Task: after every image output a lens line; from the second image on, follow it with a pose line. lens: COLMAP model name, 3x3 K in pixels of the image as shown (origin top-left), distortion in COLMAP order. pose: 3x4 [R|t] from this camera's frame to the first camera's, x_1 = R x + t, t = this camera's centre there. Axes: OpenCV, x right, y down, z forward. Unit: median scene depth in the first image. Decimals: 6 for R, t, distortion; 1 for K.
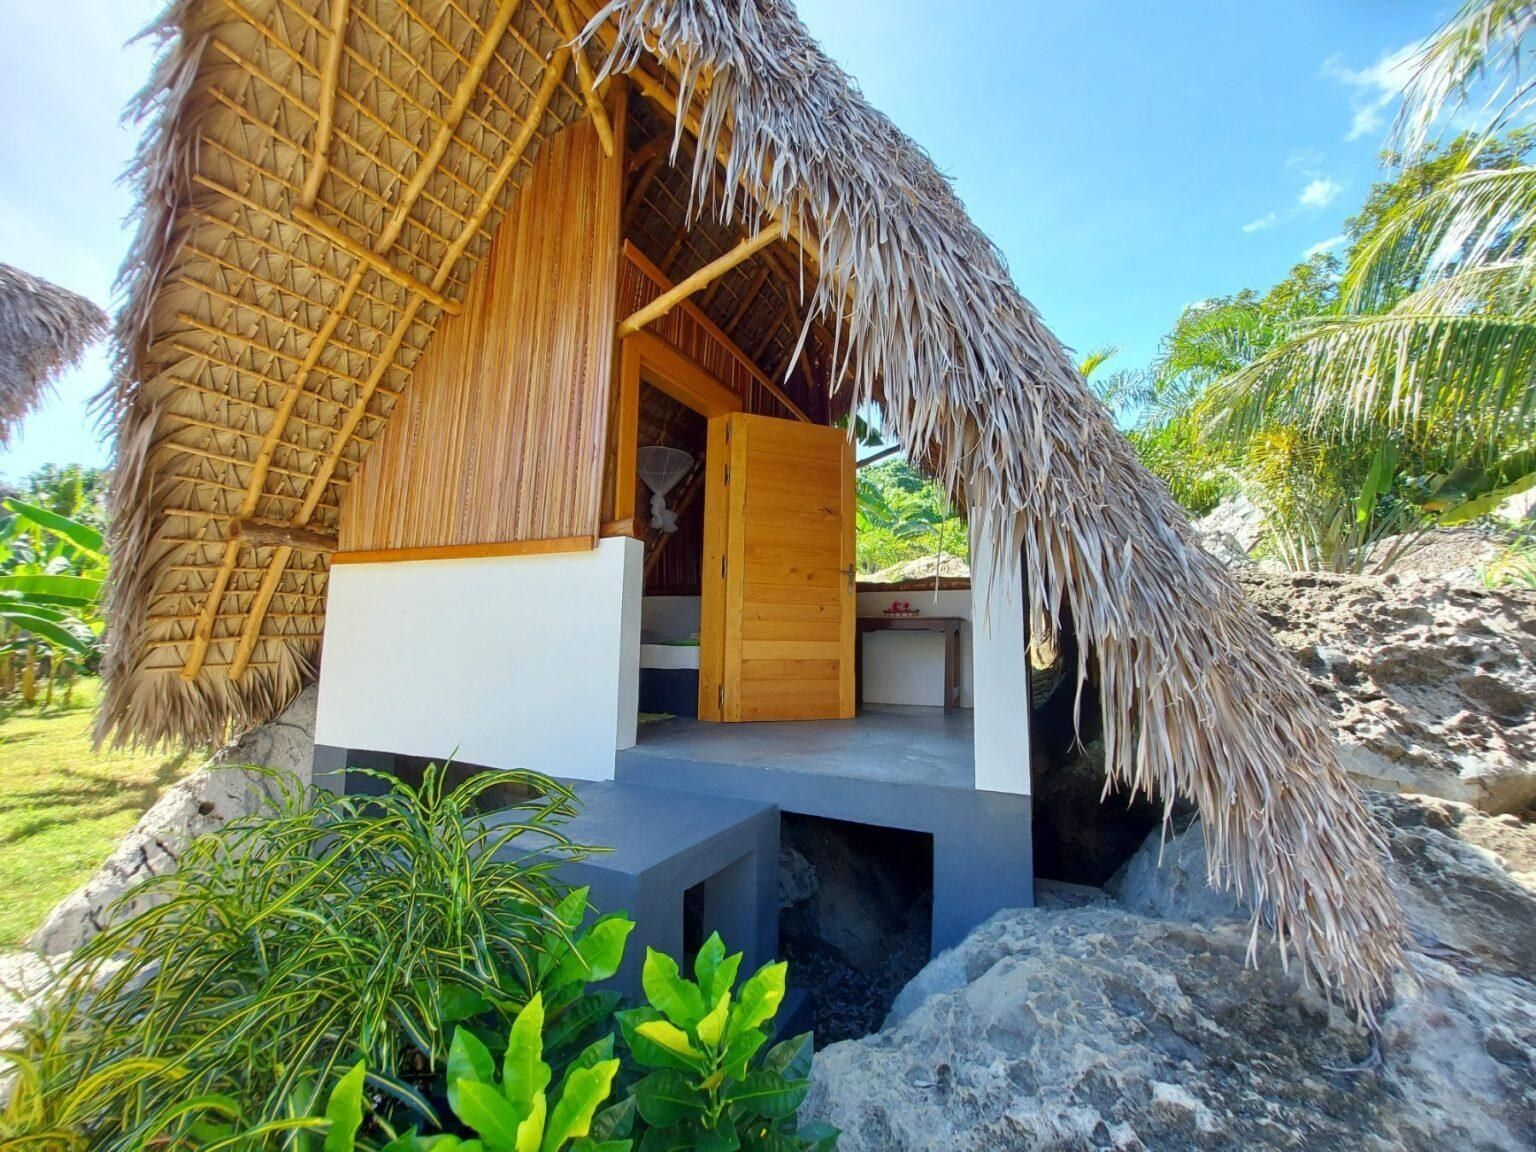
lens RADIAL K [[616.4, 0, 737.0], [0, 616.4, 575.2], [0, 0, 1]] dist [-0.020224, 0.000024]
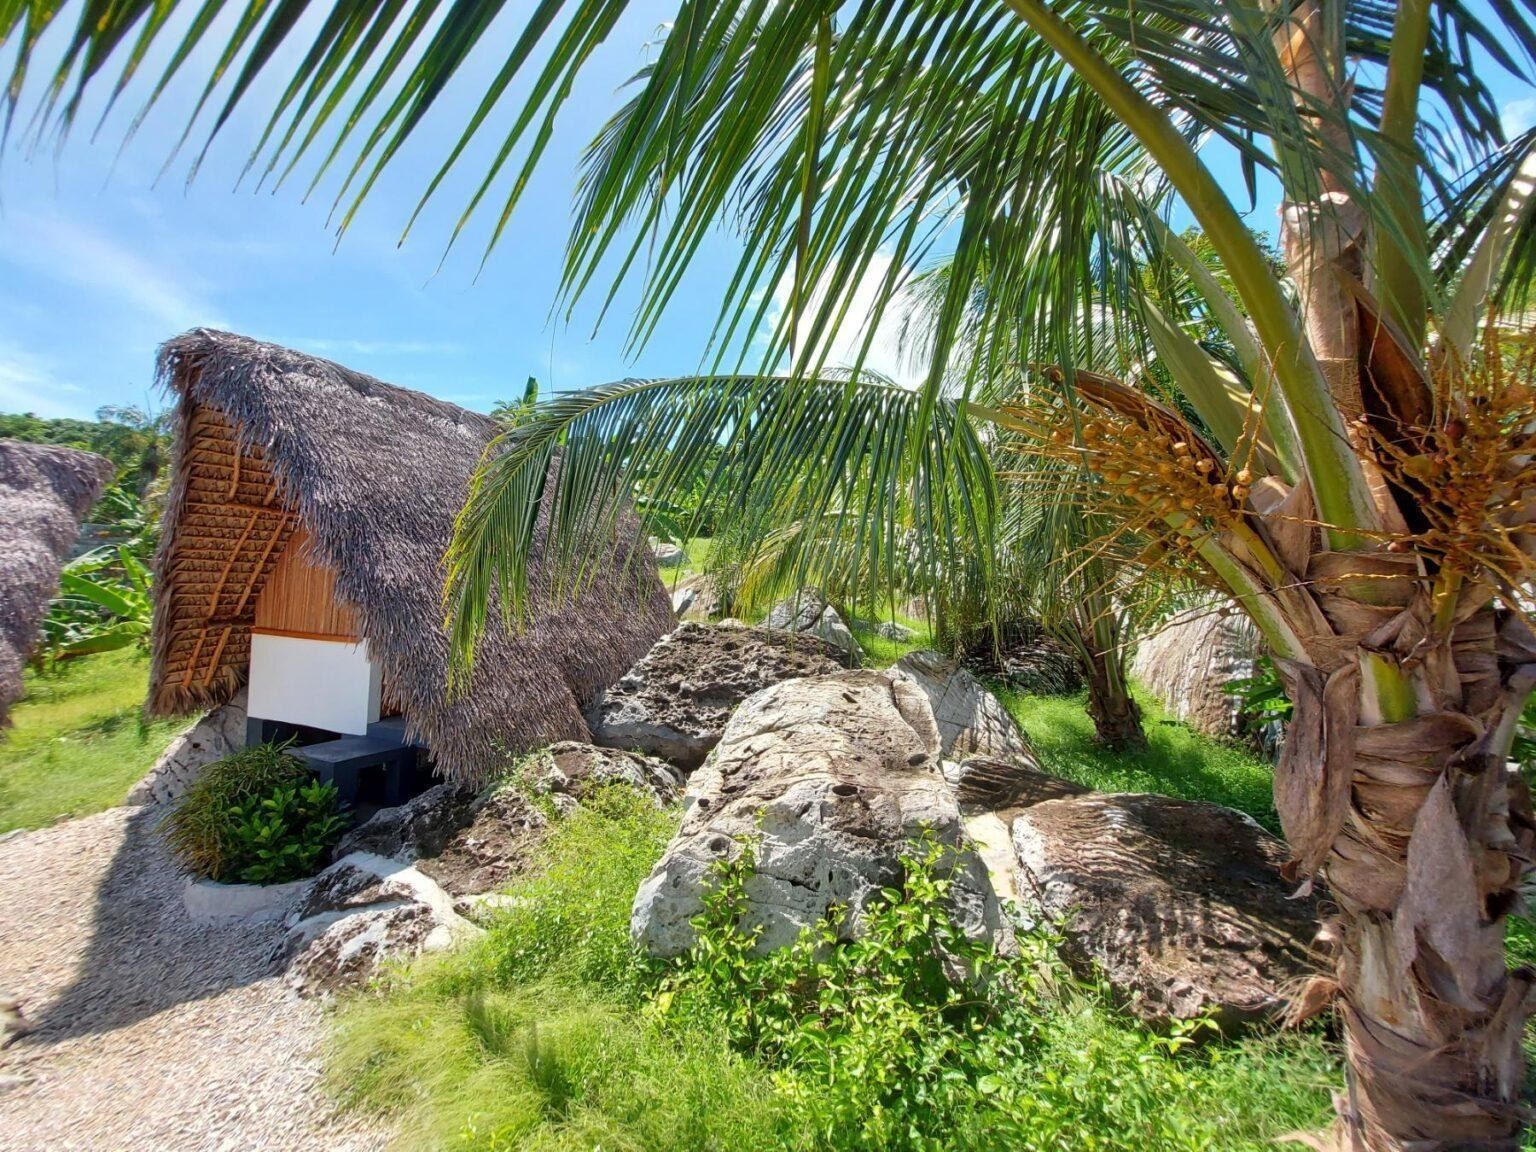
lens RADIAL K [[623.9, 0, 757.0], [0, 623.9, 567.9], [0, 0, 1]] dist [-0.002721, -0.017606]
pose [[0.997522, 0.019773, 0.067524, 1.028512], [-0.024922, 0.996774, 0.076289, -0.496369], [-0.065798, -0.077783, 0.994797, -1.350540]]
